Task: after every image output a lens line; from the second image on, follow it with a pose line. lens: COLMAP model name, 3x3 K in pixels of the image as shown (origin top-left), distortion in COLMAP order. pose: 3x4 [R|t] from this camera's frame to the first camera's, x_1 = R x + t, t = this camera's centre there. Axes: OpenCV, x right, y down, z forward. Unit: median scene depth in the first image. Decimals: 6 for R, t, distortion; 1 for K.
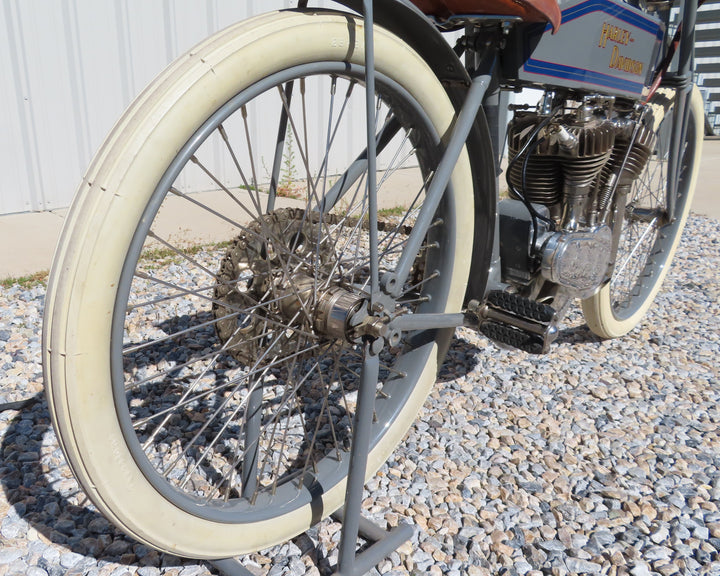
lens RADIAL K [[661.6, 0, 326.2], [0, 661.6, 287.4], [0, 0, 1]] dist [-0.014164, 0.010742]
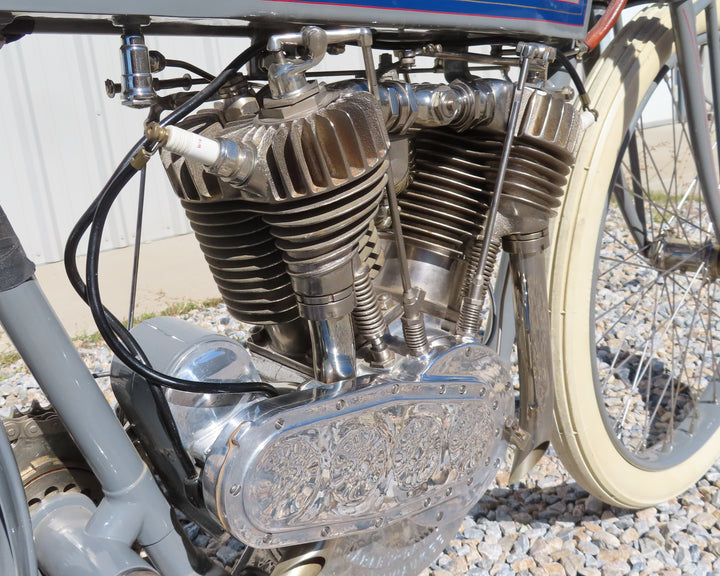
lens RADIAL K [[934.9, 0, 360.0], [0, 934.9, 288.0], [0, 0, 1]] dist [-0.011830, 0.013105]
pose [[0.994273, -0.102126, -0.031504, 0.481595], [0.099771, 0.992618, -0.068964, -0.117649], [0.038314, 0.065425, 0.997122, 0.527378]]
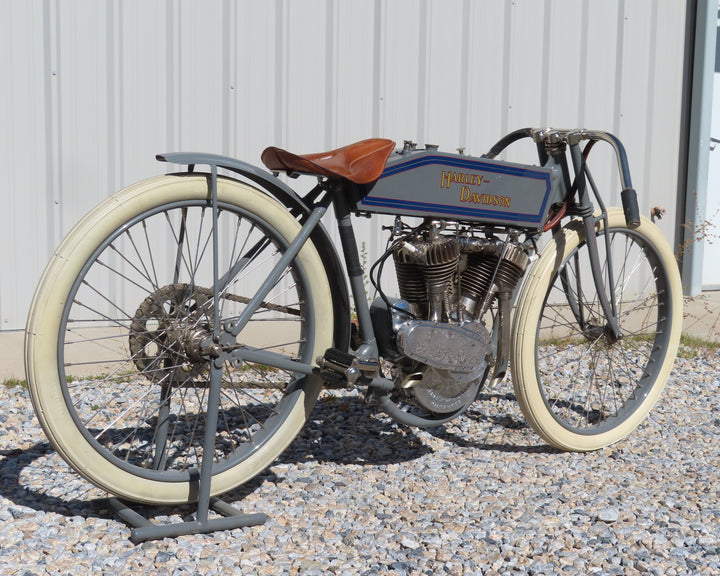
lens RADIAL K [[934.9, 0, 360.0], [0, 934.9, 288.0], [0, 0, 1]] dist [-0.011830, 0.013105]
pose [[0.993992, 0.037608, -0.102785, 0.486322], [-0.056809, 0.979981, -0.190811, 0.243193], [0.093551, 0.195504, 0.976231, -0.956703]]
